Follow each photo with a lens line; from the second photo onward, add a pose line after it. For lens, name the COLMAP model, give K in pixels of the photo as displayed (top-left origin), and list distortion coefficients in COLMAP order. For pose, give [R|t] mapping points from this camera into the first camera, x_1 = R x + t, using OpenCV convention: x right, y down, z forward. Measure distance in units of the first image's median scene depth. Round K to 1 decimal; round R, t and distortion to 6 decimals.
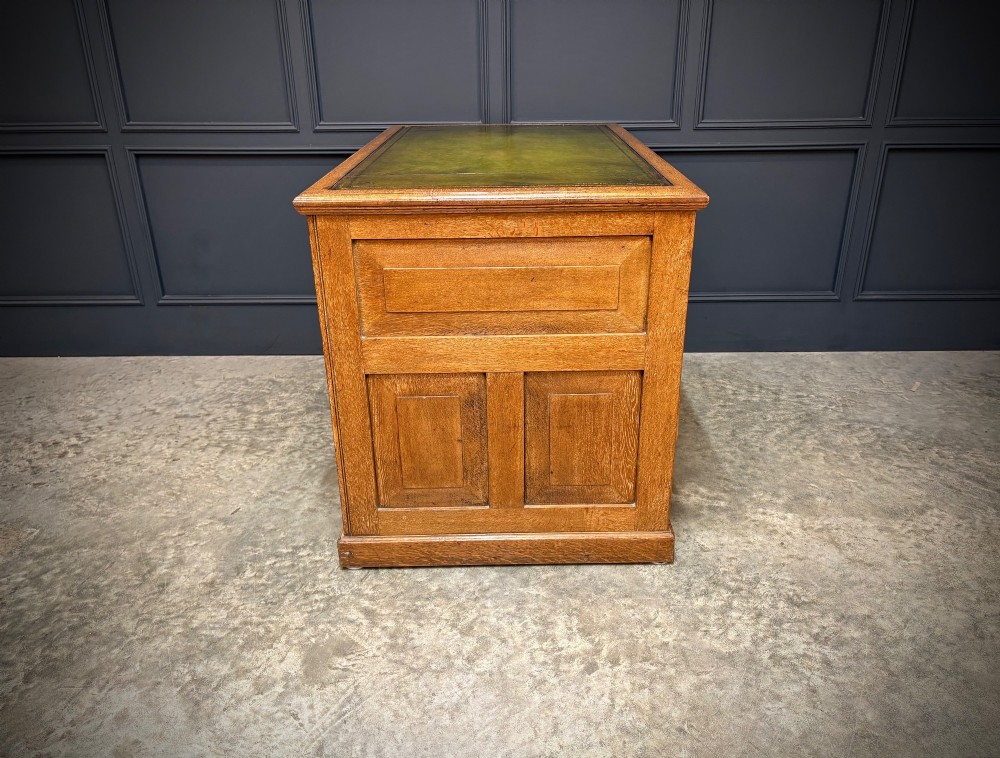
lens RADIAL K [[787.6, 0, 512.1], [0, 787.6, 377.5], [0, 0, 1]] dist [-0.003915, 0.051047]
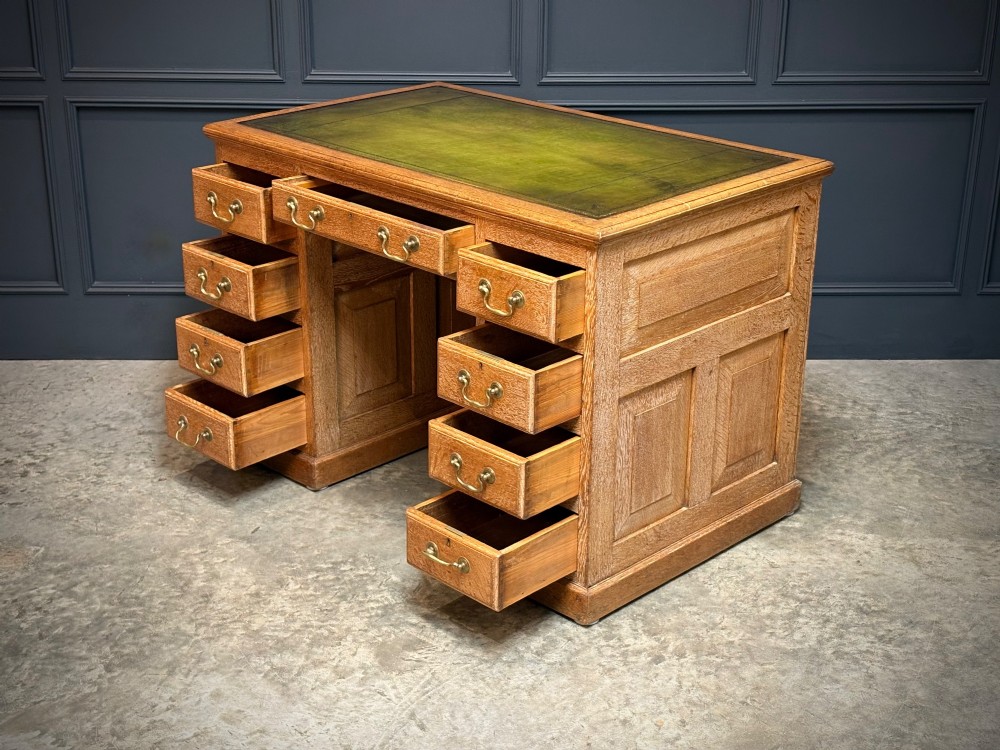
lens RADIAL K [[1558.6, 0, 496.6], [0, 1558.6, 348.5], [0, 0, 1]] dist [0.121064, 0.000000]
pose [[0.999591, 0.006454, 0.027864, -0.139742], [-0.005195, 0.998971, -0.045046, 0.046171], [-0.028126, 0.044883, 0.998596, -0.866269]]
